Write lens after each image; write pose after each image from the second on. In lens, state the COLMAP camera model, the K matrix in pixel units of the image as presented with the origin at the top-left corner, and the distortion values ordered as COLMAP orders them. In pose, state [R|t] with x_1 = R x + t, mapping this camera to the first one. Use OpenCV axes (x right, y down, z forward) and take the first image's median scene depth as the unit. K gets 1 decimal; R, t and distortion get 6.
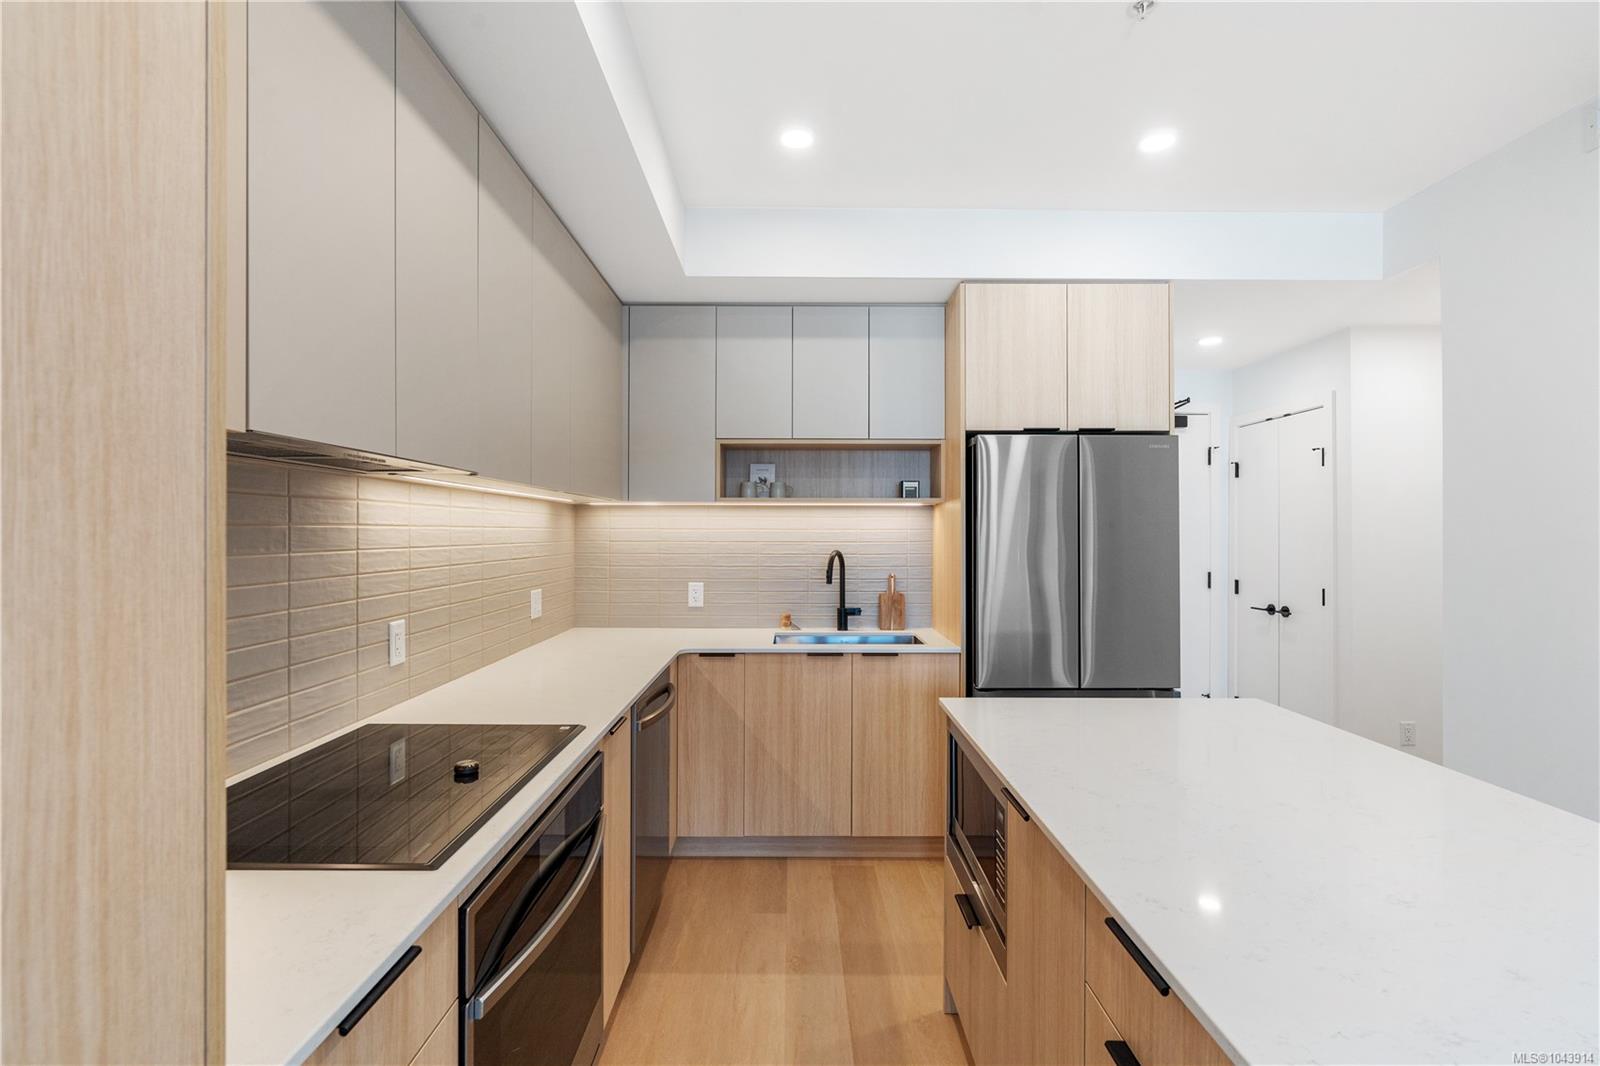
lens RADIAL K [[728.4, 0, 792.8], [0, 728.4, 531.1], [0, 0, 1]] dist [0.001939, -0.000188]
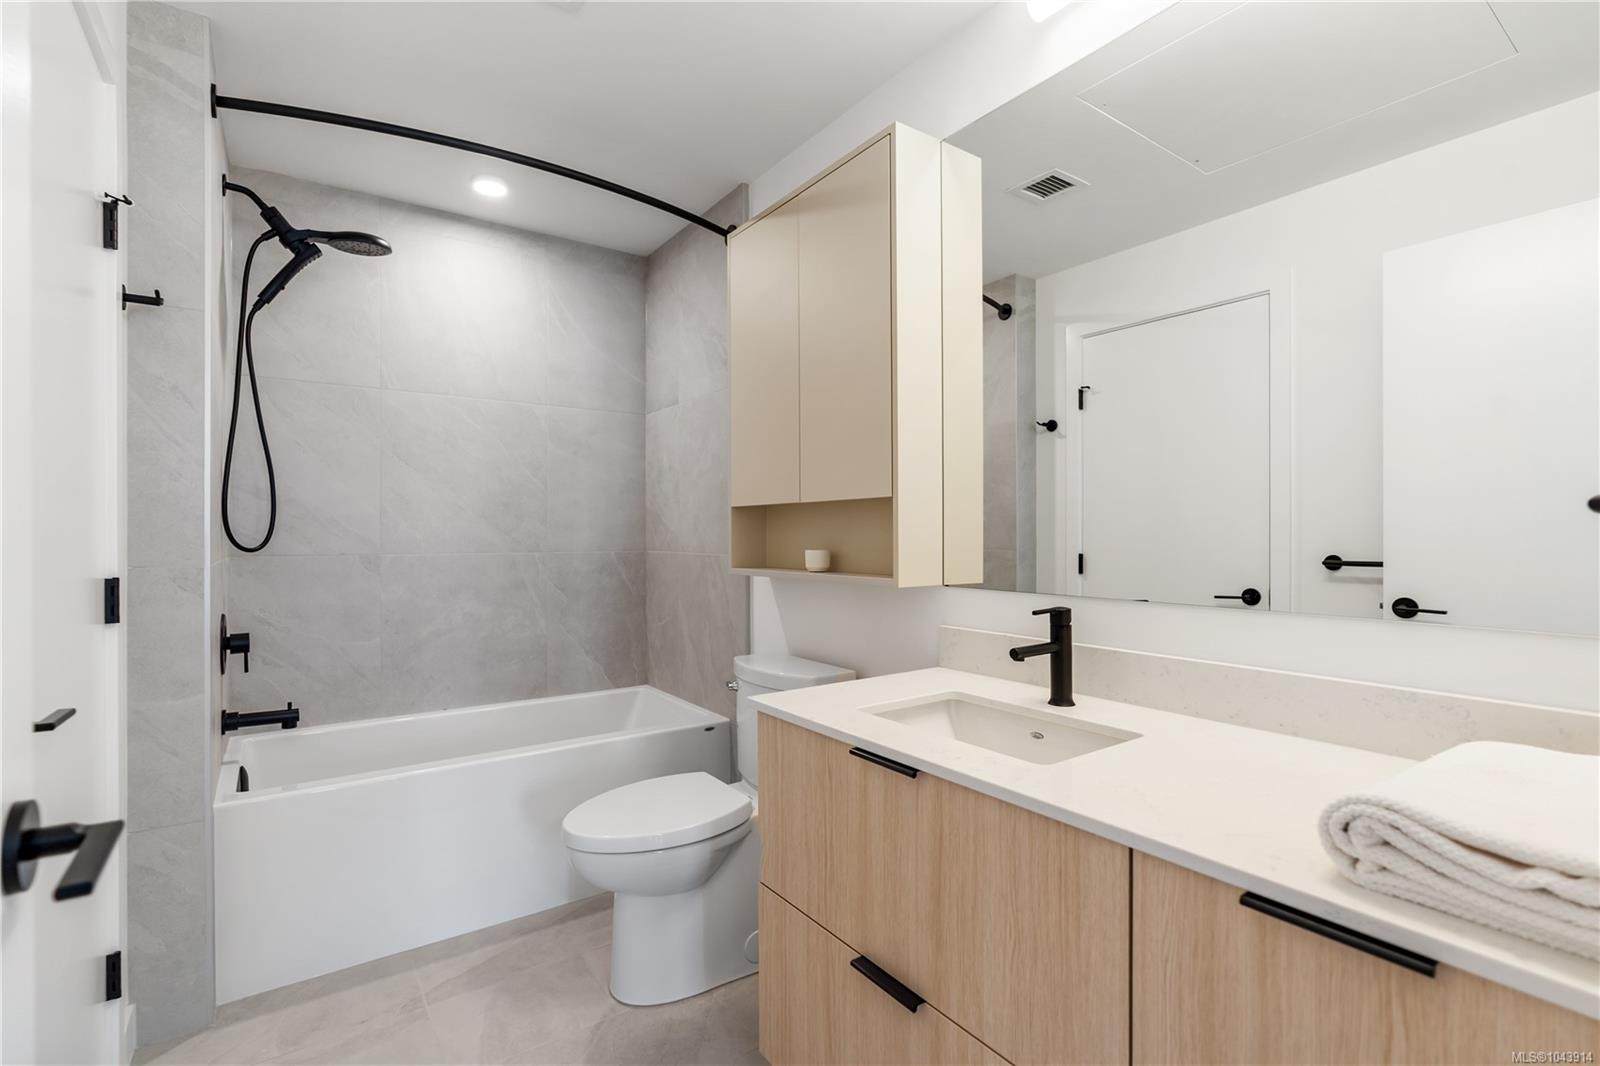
lens RADIAL K [[728.4, 0, 794.0], [0, 728.4, 533.9], [0, 0, 1]] dist [0.001939, -0.000188]
pose [[-0.820357, -0.001300, -0.571851, 0.101188], [0.003608, 0.999966, -0.007450, -0.223707], [0.571841, -0.008175, -0.820324, 0.310581]]
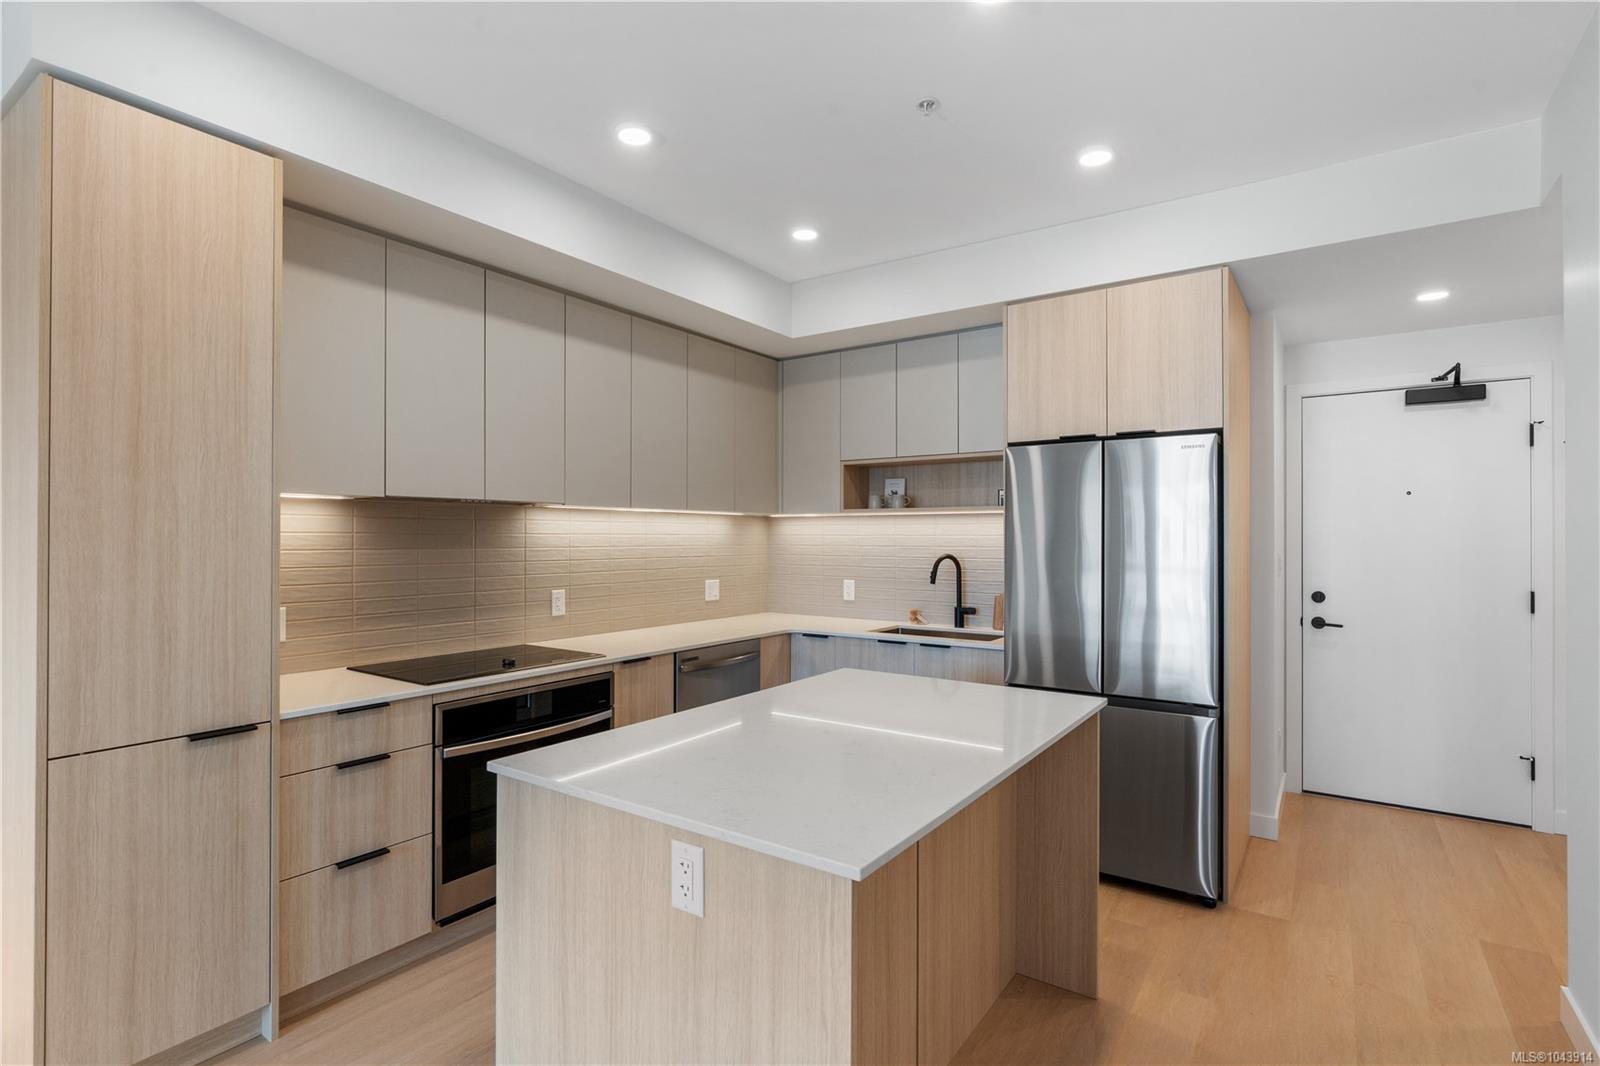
lens RADIAL K [[769.5, 0, 794.6], [0, 769.5, 533.8], [0, 0, 1]] dist [-0.006930, 0.000290]
pose [[0.820700, -0.004584, -0.571341, 0.564776], [0.002015, 0.999985, -0.005128, 0.001081], [0.571356, 0.003058, 0.820697, -0.098592]]
